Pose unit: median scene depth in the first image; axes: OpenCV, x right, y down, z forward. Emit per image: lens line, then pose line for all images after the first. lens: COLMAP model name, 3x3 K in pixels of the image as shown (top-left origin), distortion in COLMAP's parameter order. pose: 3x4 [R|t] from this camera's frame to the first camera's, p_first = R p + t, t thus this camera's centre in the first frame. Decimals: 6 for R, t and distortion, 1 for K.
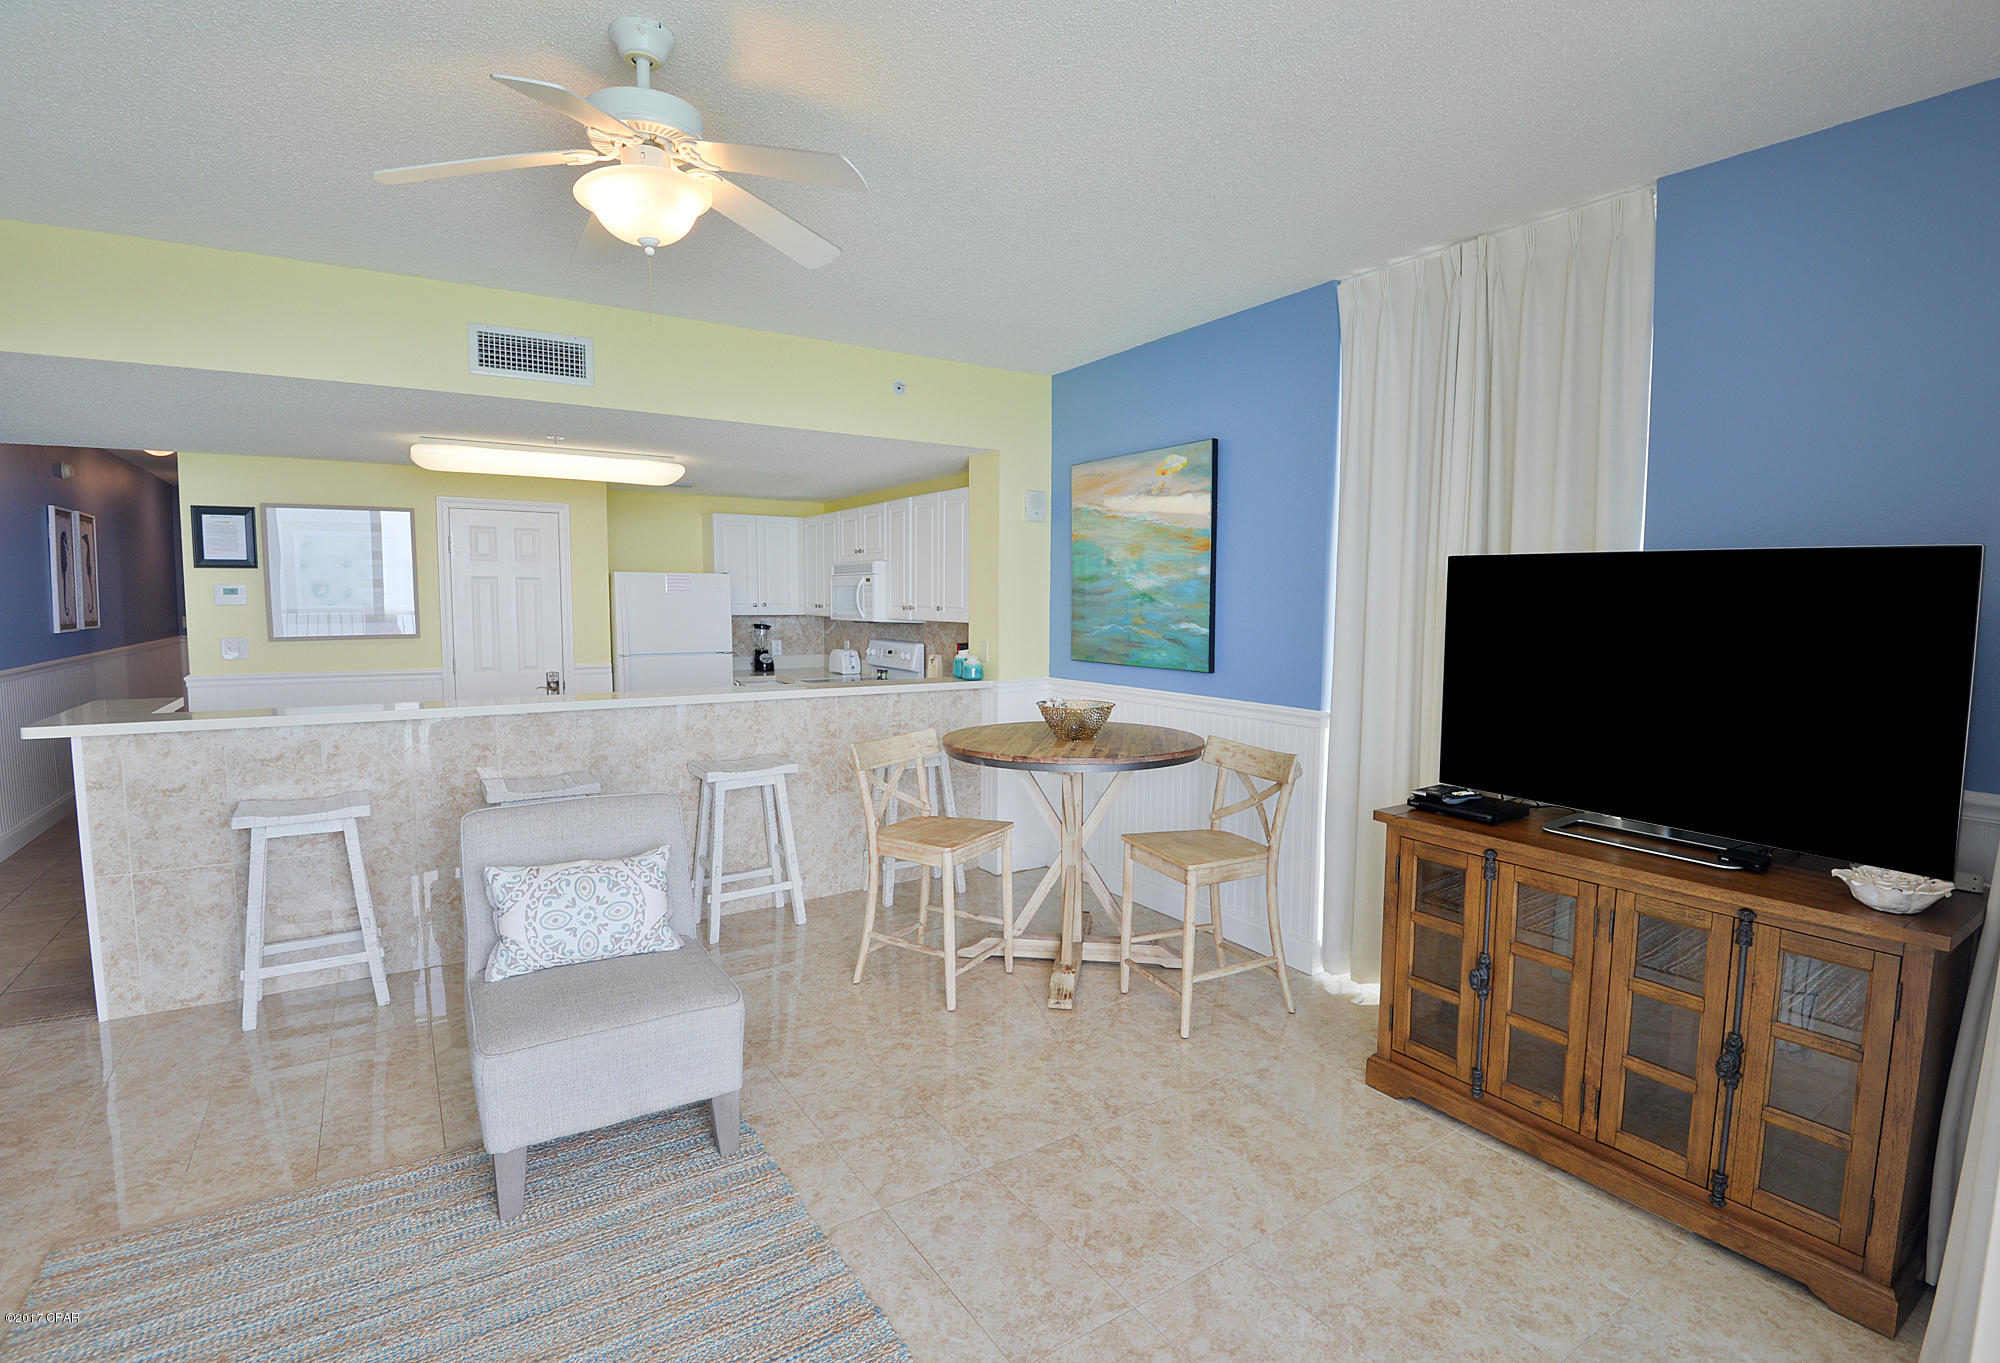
lens RADIAL K [[945.4, 0, 1002.5], [0, 945.4, 675.8], [0, 0, 1]] dist [-0.025436, -0.000745]
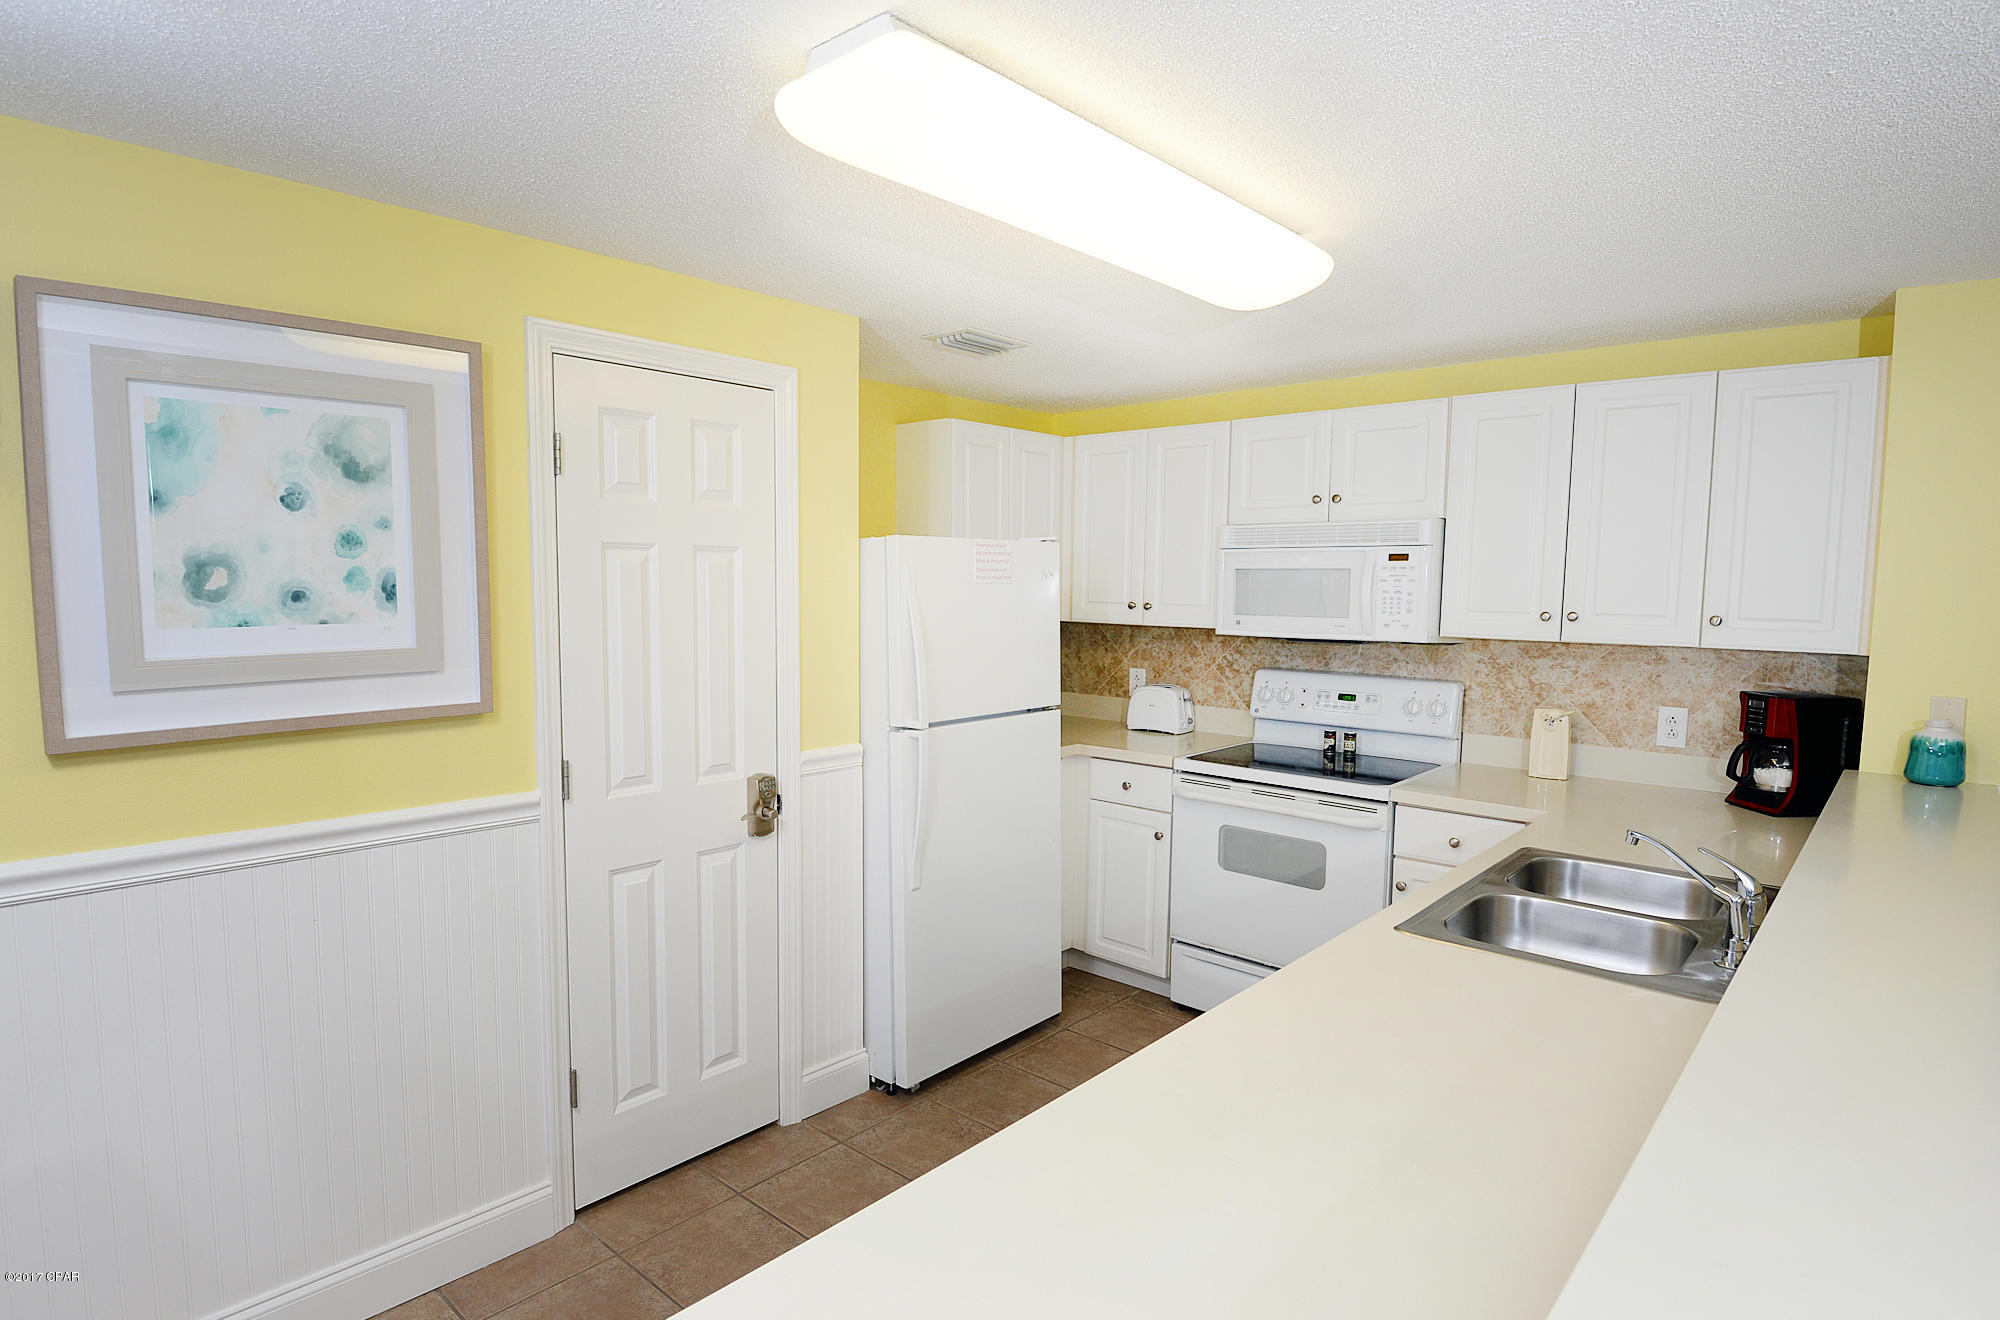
lens RADIAL K [[1079.0, 0, 968.1], [0, 1079.0, 676.4], [0, 0, 1]] dist [-0.015453, -0.000290]
pose [[0.974862, -0.020337, 0.221880, -0.633285], [0.017855, 0.999754, 0.013187, -0.066675], [-0.222094, -0.008894, 0.974985, 0.664144]]
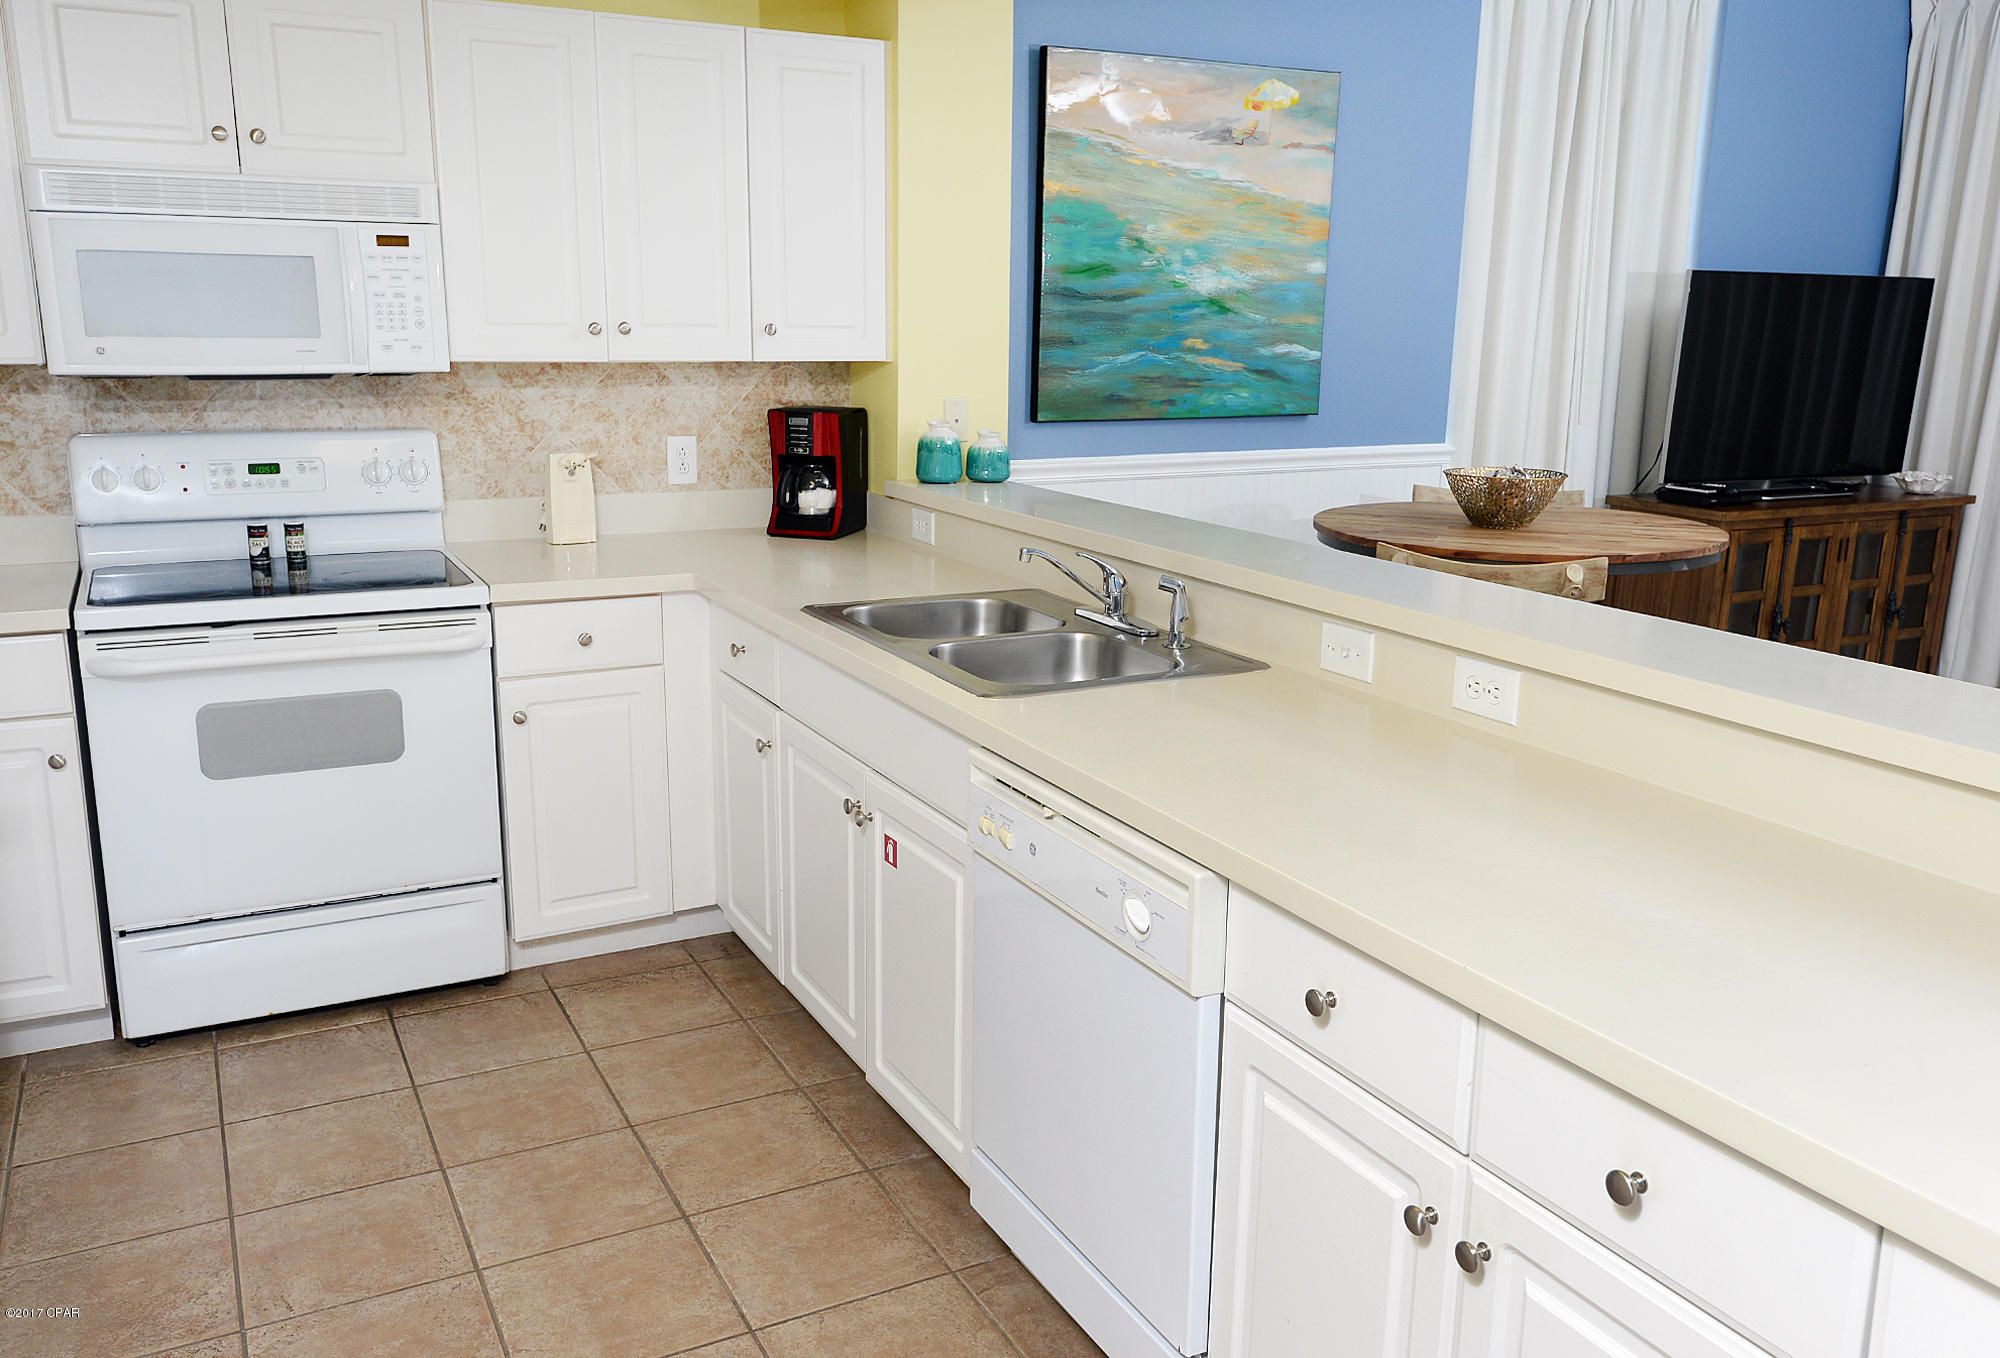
lens RADIAL K [[1591.7, 0, 1000.5], [0, 1591.7, 691.7], [0, 0, 1]] dist [0.030953, -0.004633]
pose [[0.094952, -0.238351, 0.966526, -0.890815], [0.069804, 0.970117, 0.232379, -0.084059], [-0.993031, 0.045403, 0.108752, 0.963421]]
